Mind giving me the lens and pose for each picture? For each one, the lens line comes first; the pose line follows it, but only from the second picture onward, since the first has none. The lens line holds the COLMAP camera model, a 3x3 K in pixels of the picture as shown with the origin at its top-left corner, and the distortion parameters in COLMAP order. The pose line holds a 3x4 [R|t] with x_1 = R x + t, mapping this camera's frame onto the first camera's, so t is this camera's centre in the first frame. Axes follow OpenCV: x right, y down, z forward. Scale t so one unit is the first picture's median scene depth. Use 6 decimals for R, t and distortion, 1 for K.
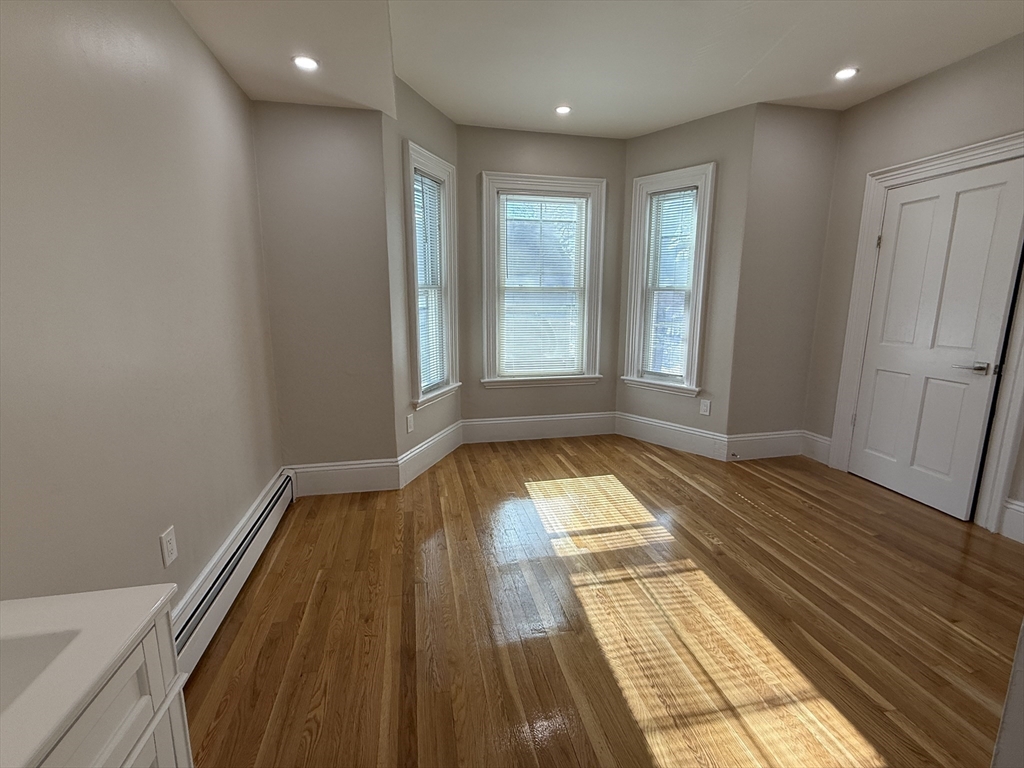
lens RADIAL K [[465.9, 0, 512.0], [0, 465.9, 384.0], [0, 0, 1]] dist [0.000603, -0.000233]
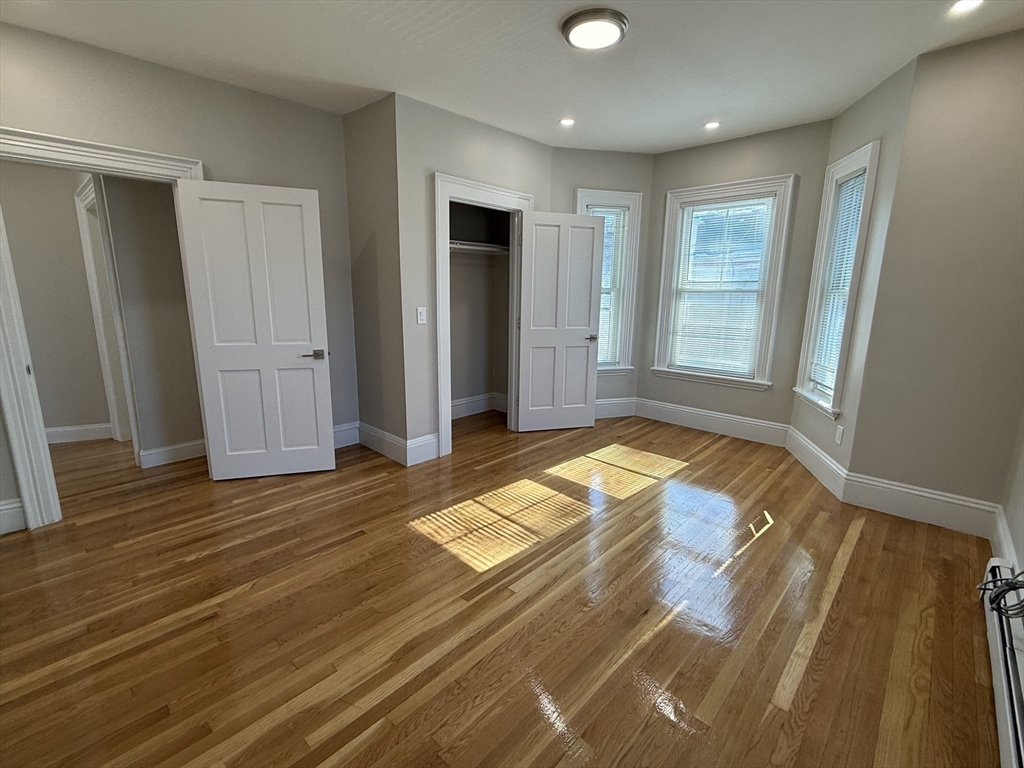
lens RADIAL K [[465.9, 0, 512.0], [0, 465.9, 384.0], [0, 0, 1]] dist [0.000603, -0.000233]
pose [[0.572679, 0.169030, -0.802165, 0.725319], [-0.168246, 0.981917, 0.086793, -0.011309], [0.802329, 0.085257, 0.590761, 0.030141]]
